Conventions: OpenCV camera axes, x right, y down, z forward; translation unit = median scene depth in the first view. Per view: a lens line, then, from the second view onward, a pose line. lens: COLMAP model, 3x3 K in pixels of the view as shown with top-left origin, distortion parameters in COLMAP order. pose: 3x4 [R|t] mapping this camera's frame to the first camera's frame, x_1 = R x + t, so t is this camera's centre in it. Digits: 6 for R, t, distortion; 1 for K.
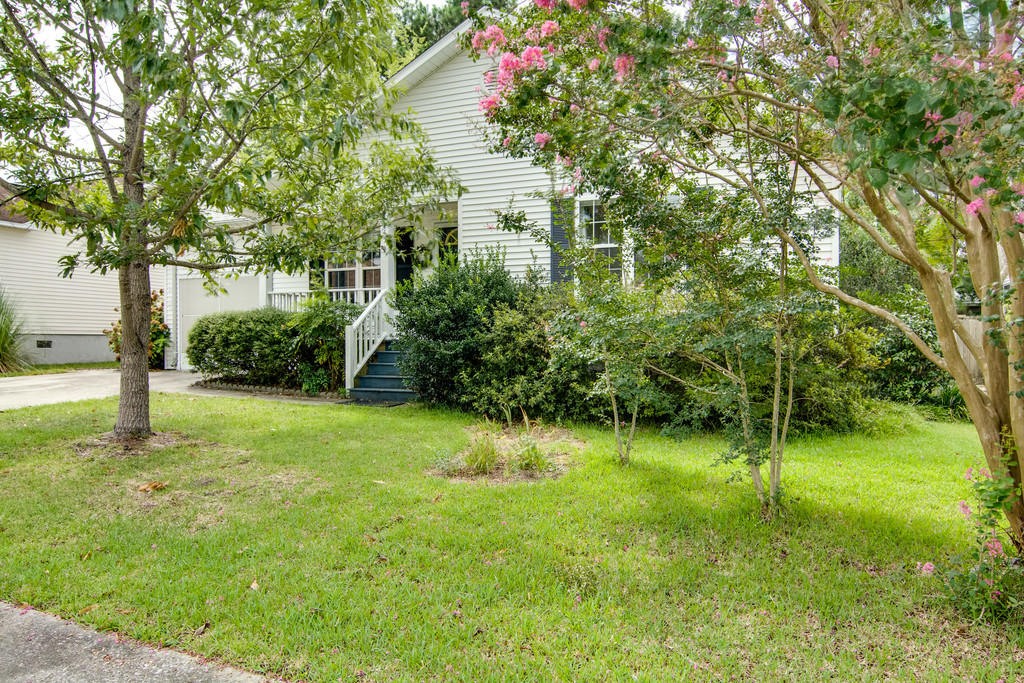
lens RADIAL K [[684.8, 0, 510.4], [0, 684.8, 328.2], [0, 0, 1]] dist [-0.000004, -0.000441]
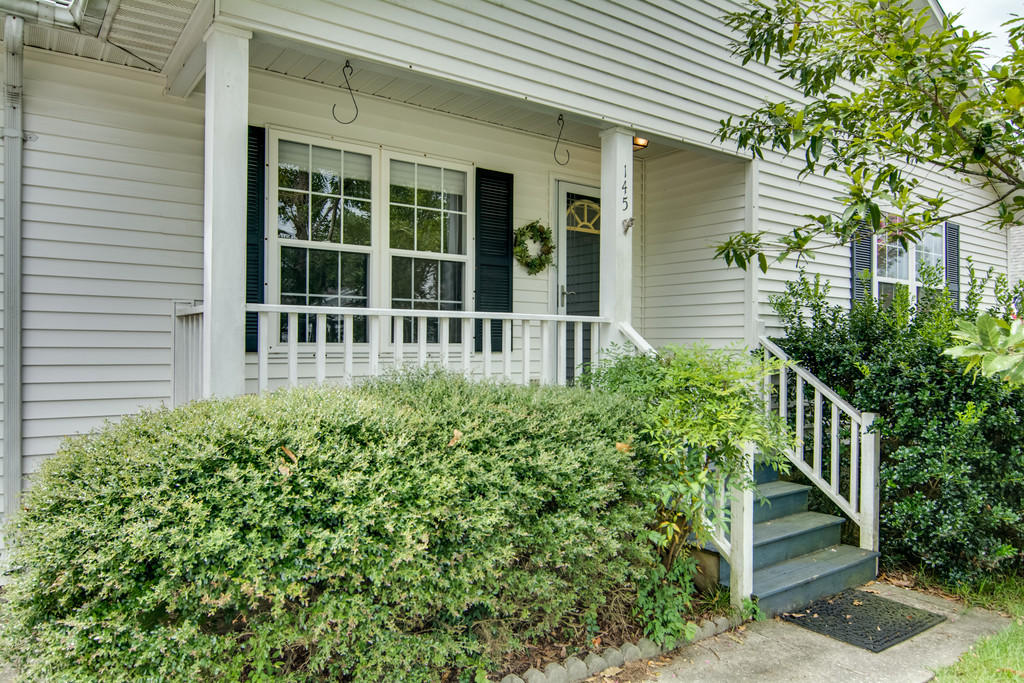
lens RADIAL K [[684.8, 0, 510.4], [0, 684.8, 328.2], [0, 0, 1]] dist [-0.000004, -0.000441]
pose [[0.524463, 0.008611, 0.851390, -0.526995], [0.010808, 0.999801, -0.016770, -0.042336], [-0.851365, 0.017997, 0.524265, 0.783776]]
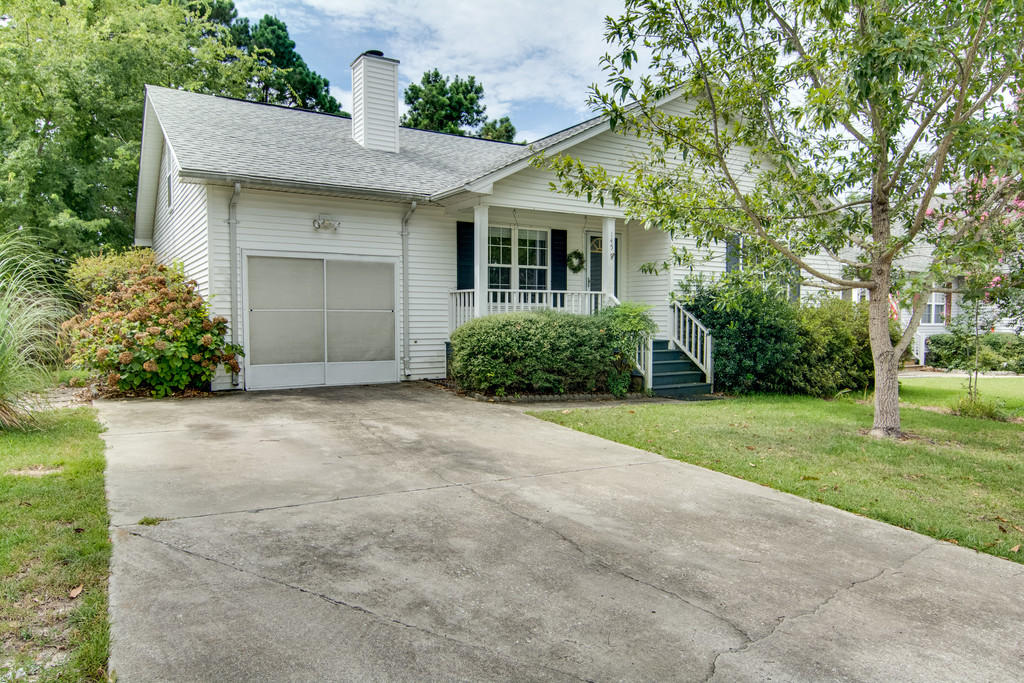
lens RADIAL K [[684.8, 0, 510.4], [0, 684.8, 328.2], [0, 0, 1]] dist [-0.000004, -0.000441]
pose [[0.578537, -0.027752, 0.815184, -1.041028], [0.017263, 0.999614, 0.021779, -0.026362], [-0.815473, 0.001472, 0.578793, 0.486731]]
